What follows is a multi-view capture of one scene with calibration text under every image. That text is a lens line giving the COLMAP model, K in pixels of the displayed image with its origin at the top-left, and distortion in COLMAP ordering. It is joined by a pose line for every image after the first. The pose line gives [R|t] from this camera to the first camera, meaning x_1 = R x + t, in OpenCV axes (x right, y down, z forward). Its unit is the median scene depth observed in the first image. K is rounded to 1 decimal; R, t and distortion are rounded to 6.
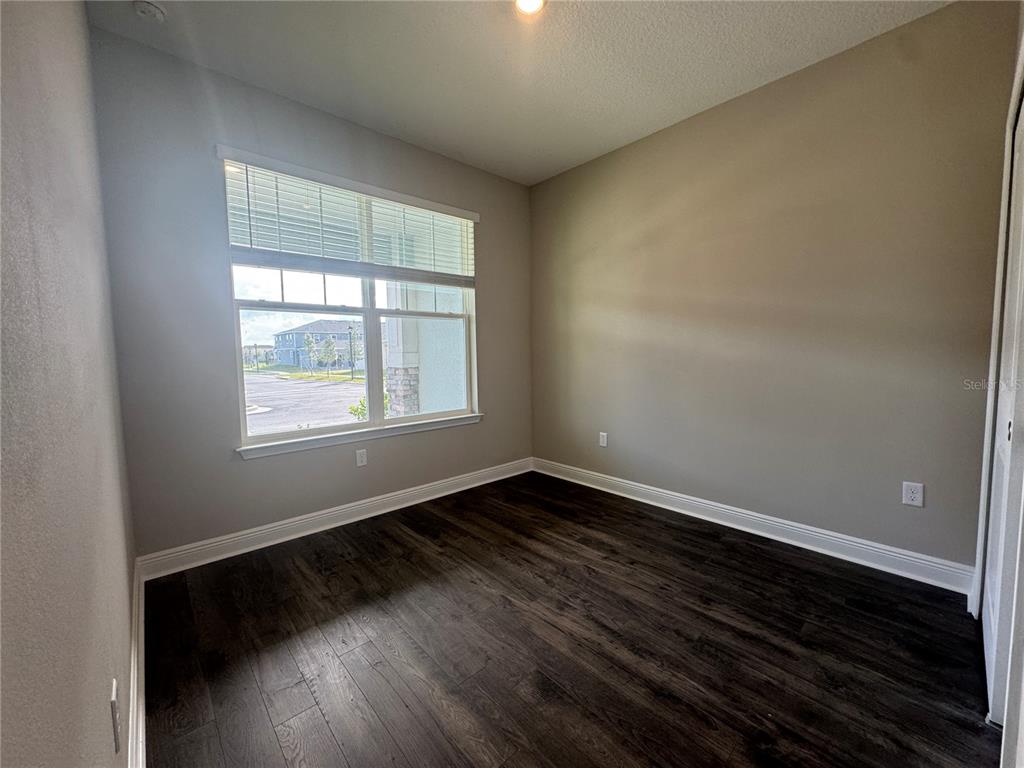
lens RADIAL K [[411.5, 0, 510.3], [0, 411.5, 382.1], [0, 0, 1]] dist [-0.001943, 0.000285]
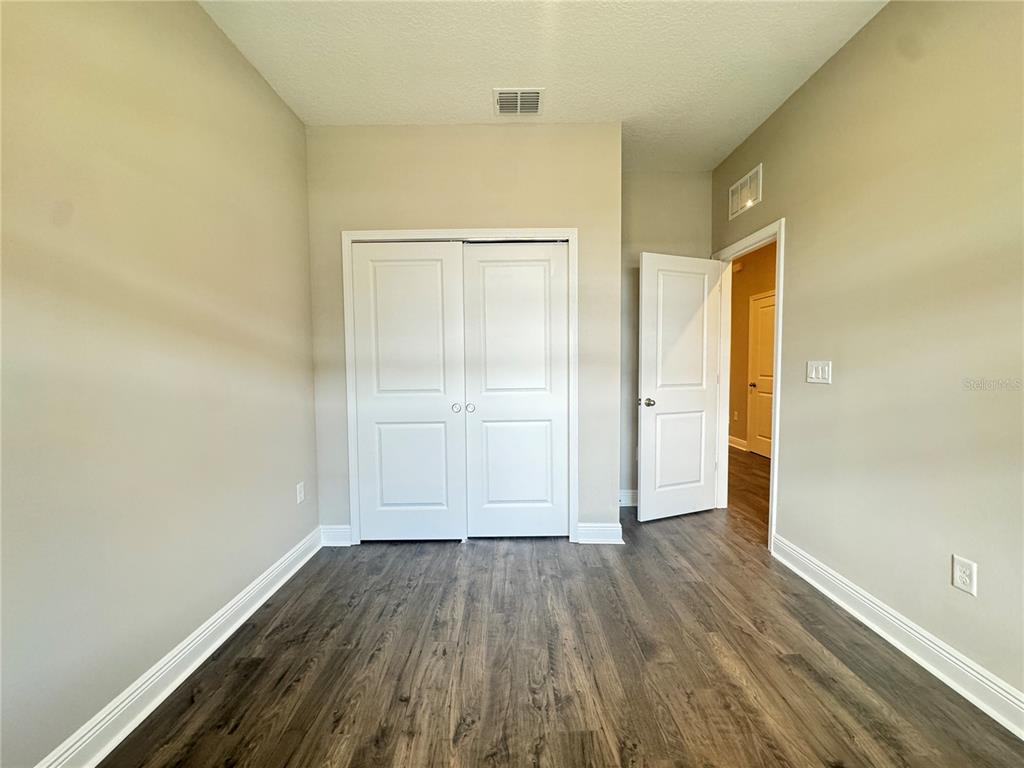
lens RADIAL K [[411.5, 0, 510.3], [0, 411.5, 382.1], [0, 0, 1]] dist [-0.001943, 0.000285]
pose [[-0.743046, -0.010376, 0.669160, -0.309295], [0.068528, 0.993444, 0.091499, -0.129499], [-0.665722, 0.113845, -0.737464, 1.566201]]
